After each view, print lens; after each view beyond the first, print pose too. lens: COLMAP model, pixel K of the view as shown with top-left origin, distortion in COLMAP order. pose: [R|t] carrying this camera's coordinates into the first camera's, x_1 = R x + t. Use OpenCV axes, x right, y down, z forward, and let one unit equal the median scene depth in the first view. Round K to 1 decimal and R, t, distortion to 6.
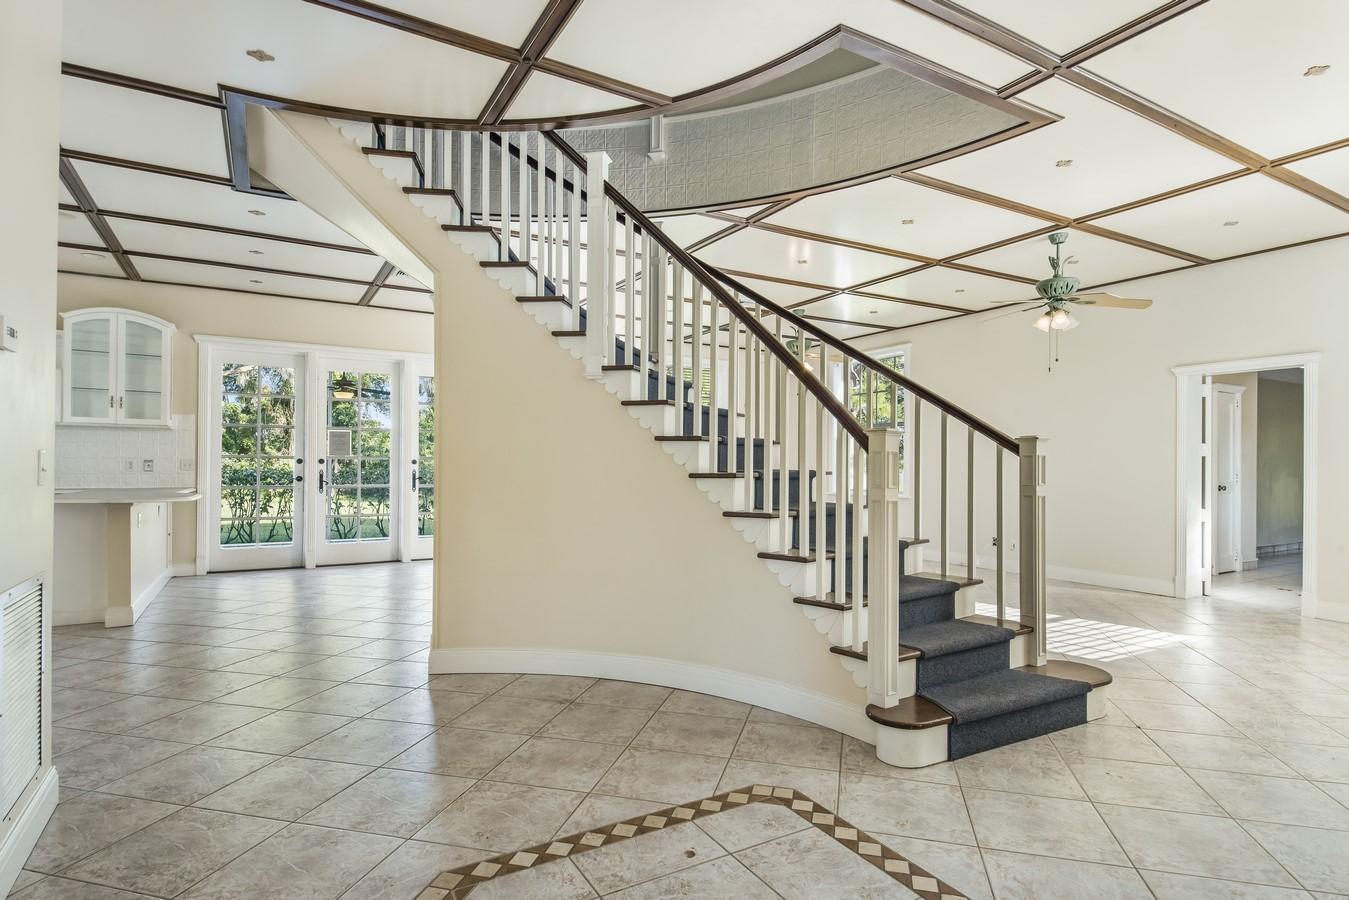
lens RADIAL K [[720.0, 0, 673.9], [0, 720.0, 460.4], [0, 0, 1]] dist [0.000850, -0.000177]
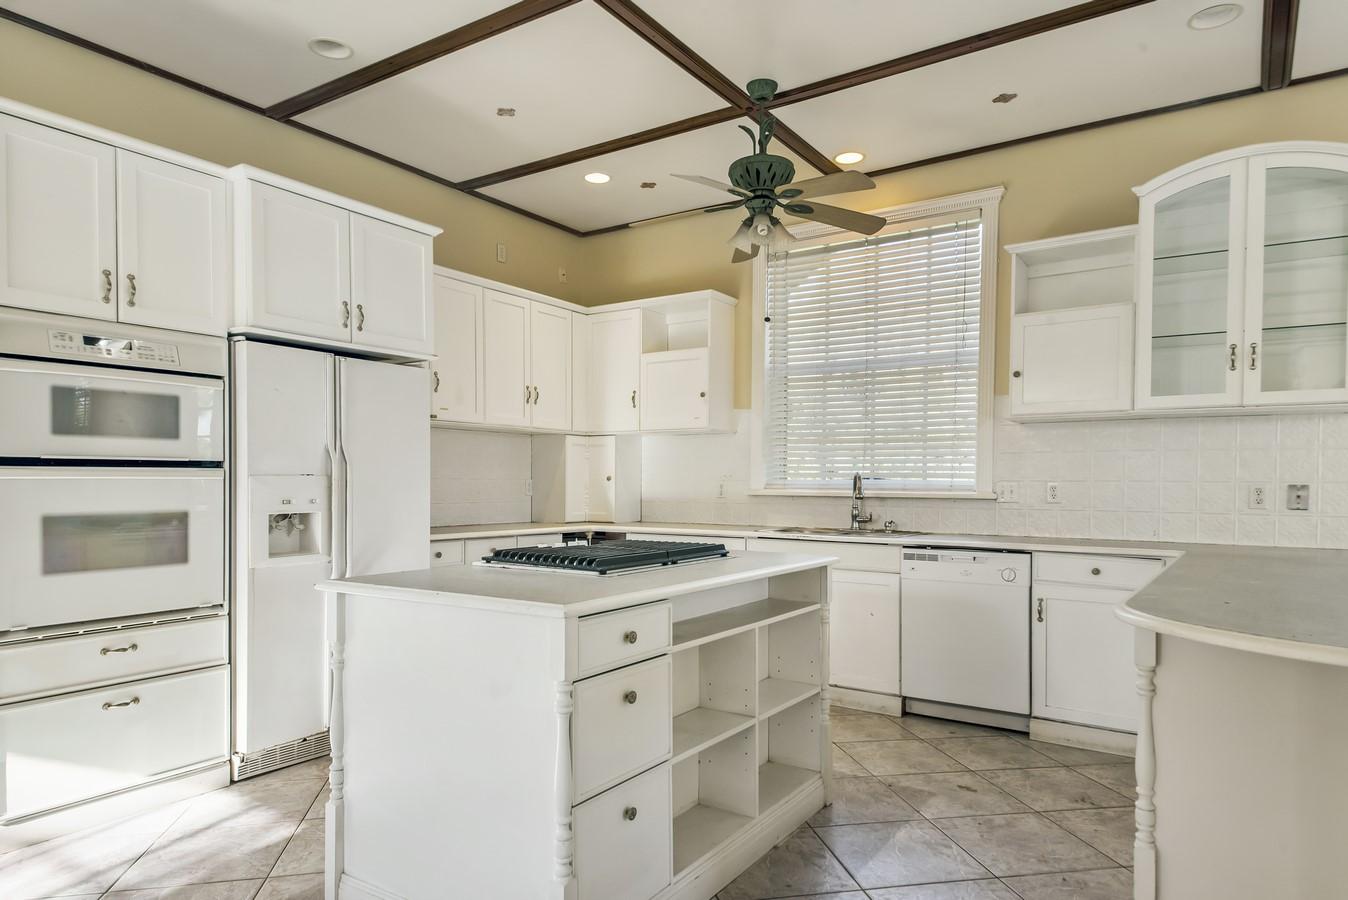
lens RADIAL K [[841.1, 0, 662.3], [0, 841.1, 494.2], [0, 0, 1]] dist [0.009764, -0.000331]
pose [[0.436436, 0.008021, -0.899699, -0.429482], [0.000818, 0.999956, 0.009312, -0.000151], [0.899735, -0.004800, 0.436411, 0.416114]]
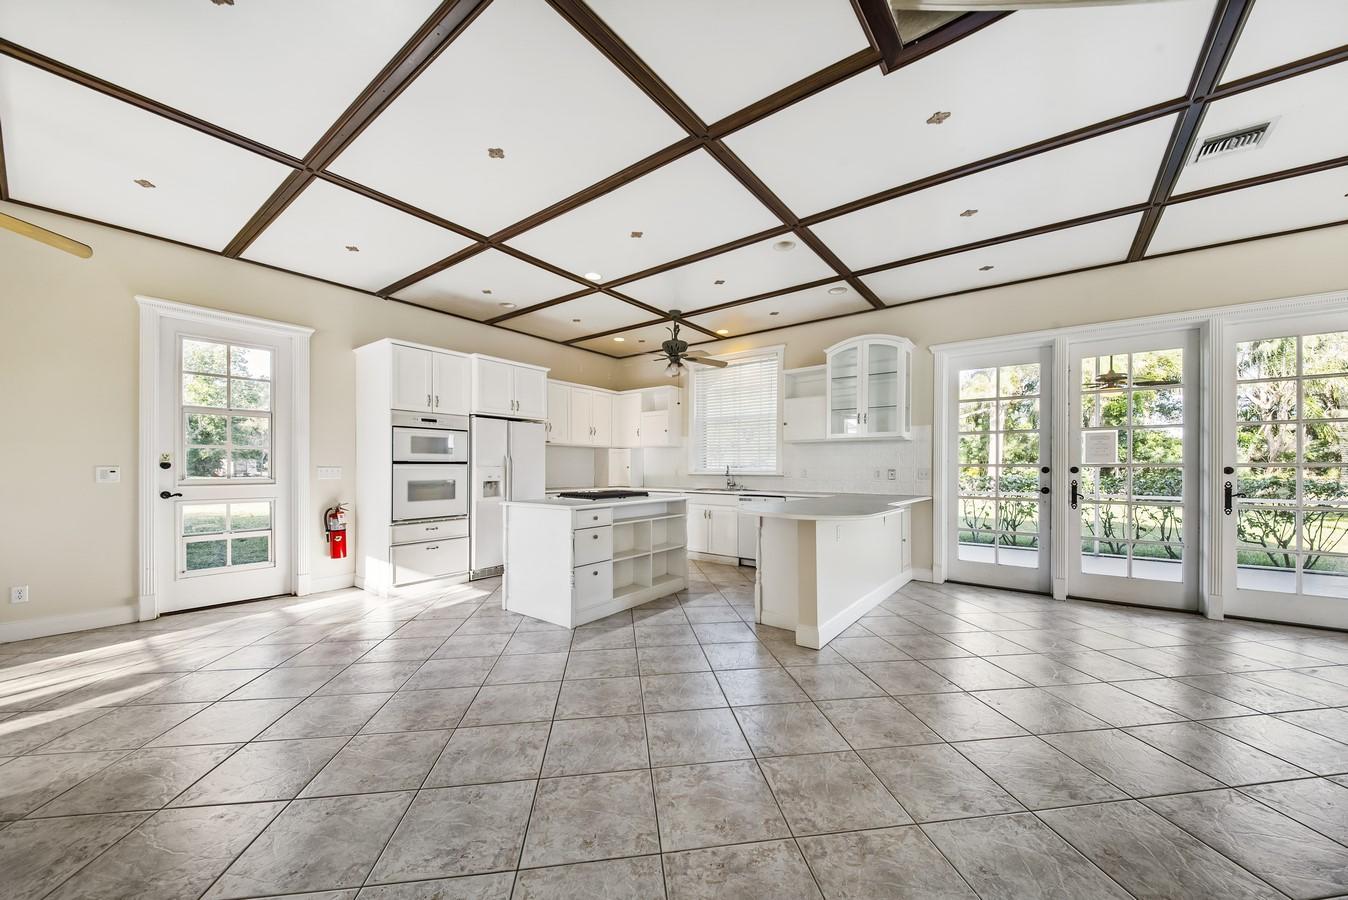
lens RADIAL K [[487.5, 0, 672.8], [0, 487.5, 463.8], [0, 0, 1]] dist [-0.000400, -0.003143]
pose [[0.384419, -0.015068, -0.923036, -0.171582], [0.004026, 0.999885, -0.014645, 0.000680], [0.923150, 0.001913, 0.384435, 0.405175]]
